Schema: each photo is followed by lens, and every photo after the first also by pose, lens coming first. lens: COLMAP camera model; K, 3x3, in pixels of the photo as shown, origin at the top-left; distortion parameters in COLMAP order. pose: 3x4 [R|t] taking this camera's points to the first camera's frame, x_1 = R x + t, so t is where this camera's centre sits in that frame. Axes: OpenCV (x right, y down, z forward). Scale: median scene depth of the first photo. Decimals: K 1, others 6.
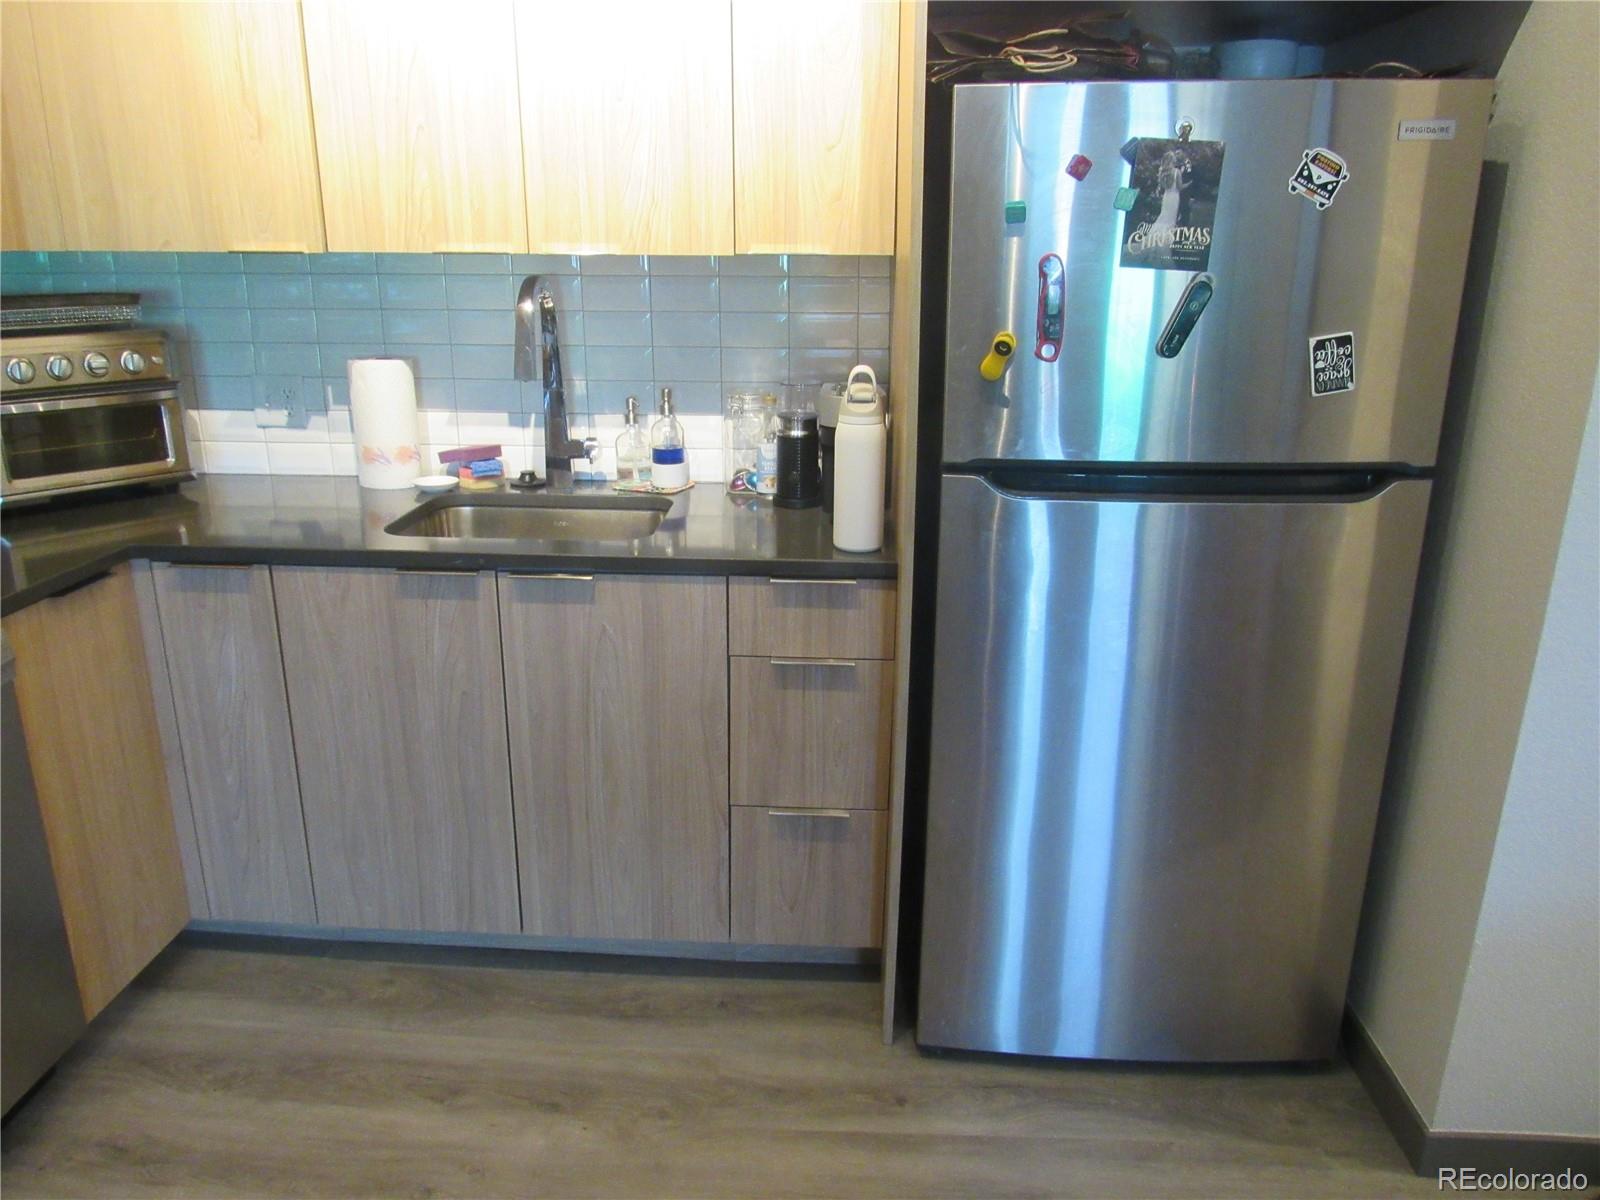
lens RADIAL K [[1159.1, 0, 800.0], [0, 1159.1, 600.0], [0, 0, 1]] dist [-0.034511, 0.037293]
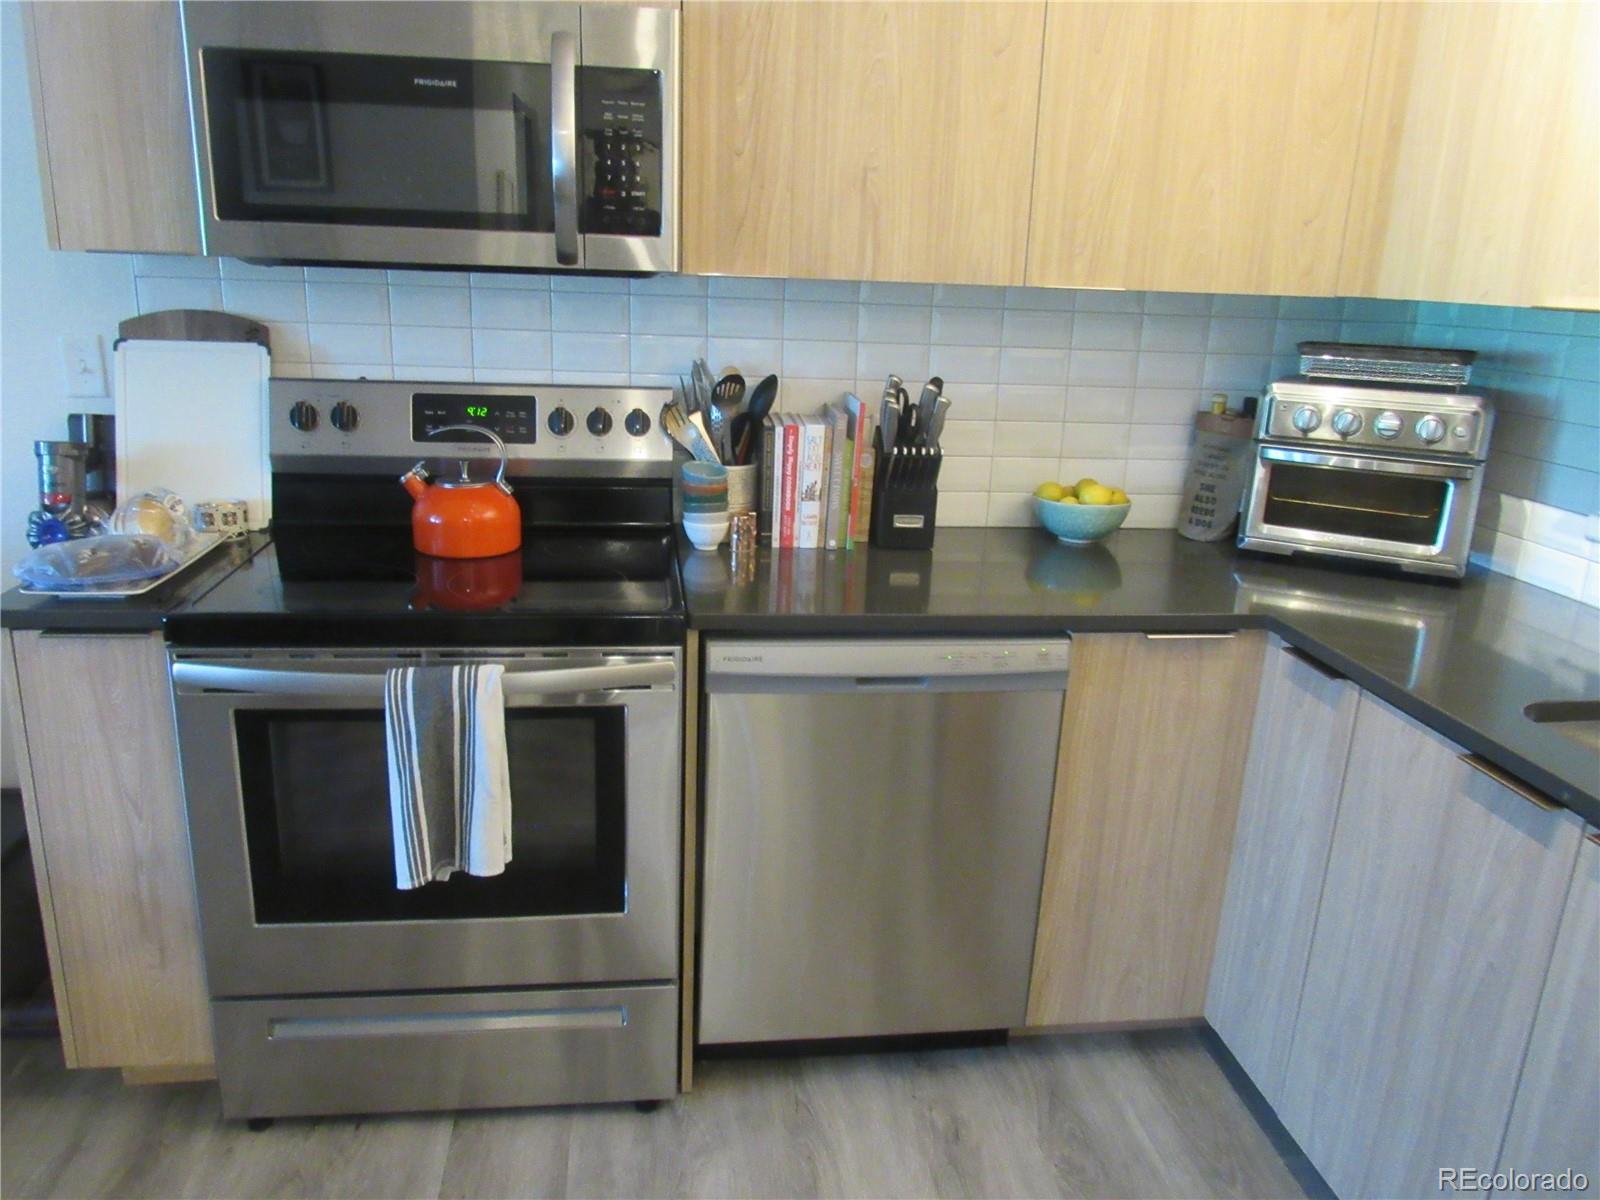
lens RADIAL K [[1159.1, 0, 800.0], [0, 1159.1, 600.0], [0, 0, 1]] dist [-0.034511, 0.037293]
pose [[0.169975, 0.269065, -0.948004, 0.205570], [-0.324473, 0.923641, 0.203973, -0.116040], [0.930498, 0.272932, 0.244300, 0.398705]]
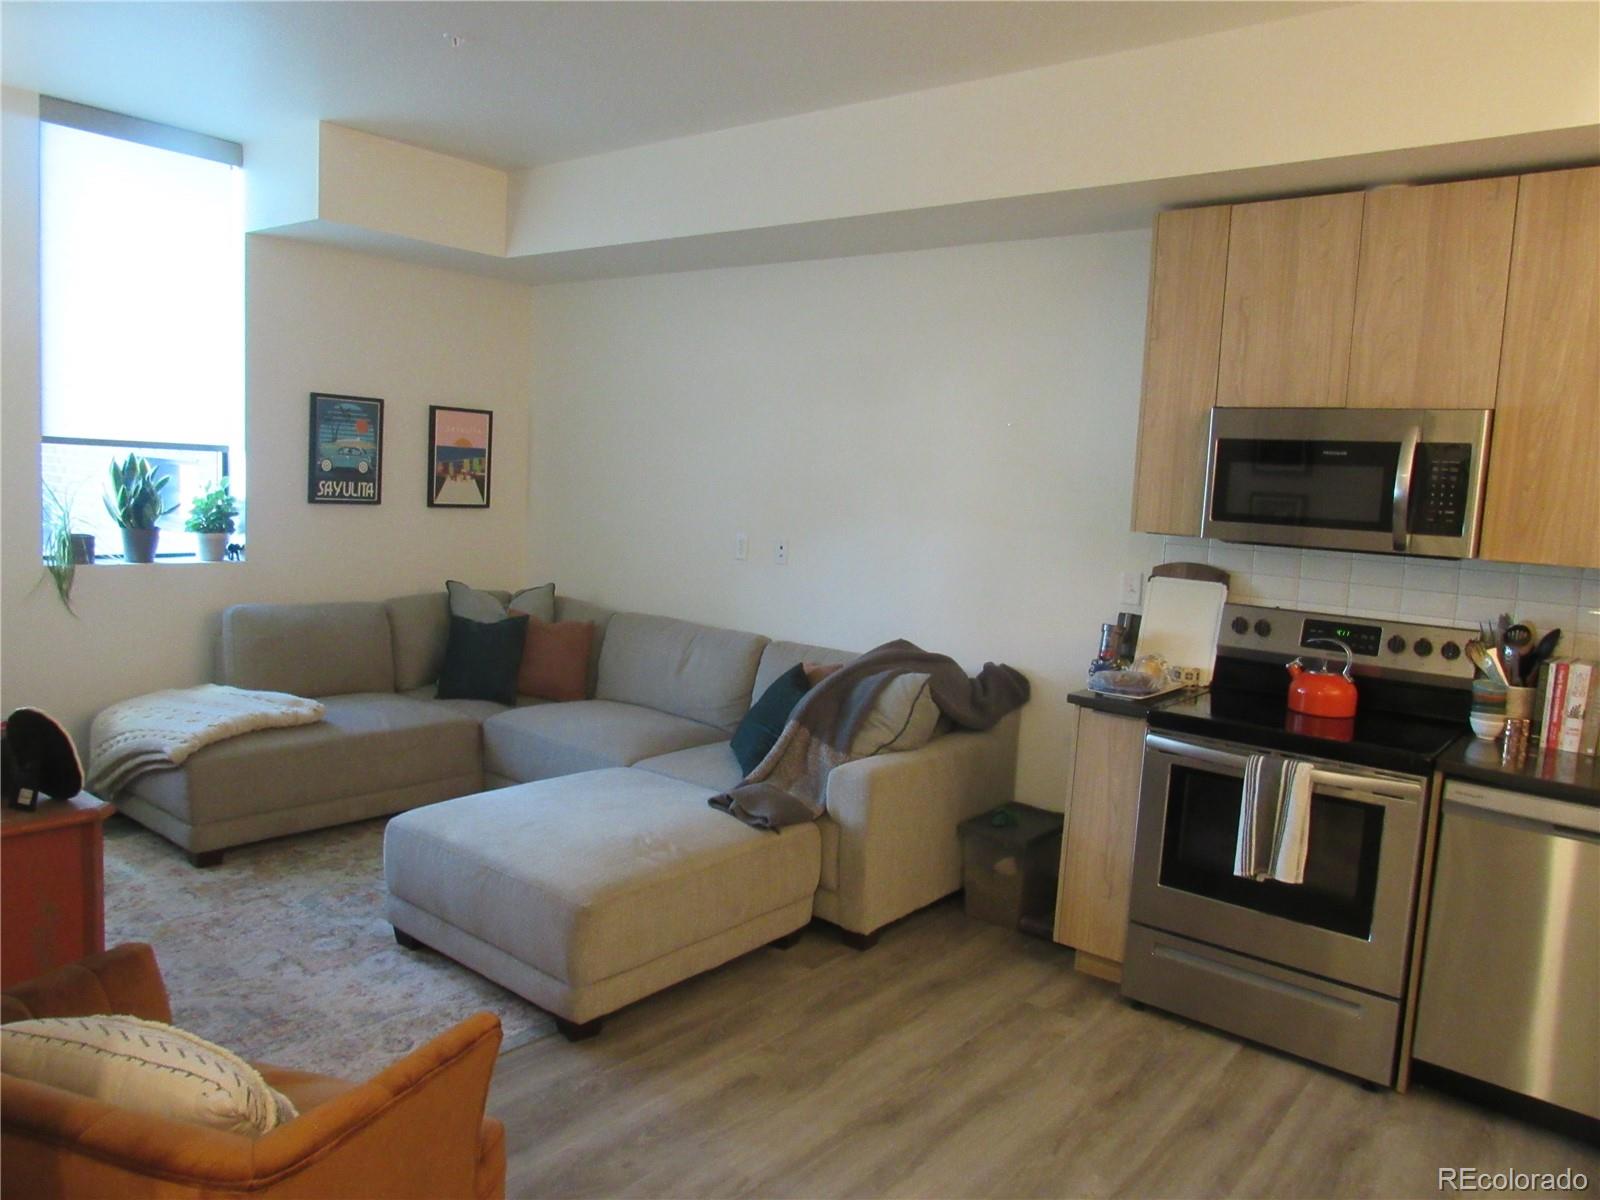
lens RADIAL K [[1137.1, 0, 798.4], [0, 1137.1, 610.2], [0, 0, 1]] dist [-0.027476, 0.004923]
pose [[-0.602240, 0.057166, -0.796266, 0.872513], [-0.286744, 0.915380, 0.282591, -0.227662], [0.745040, 0.398512, -0.534886, 0.598388]]
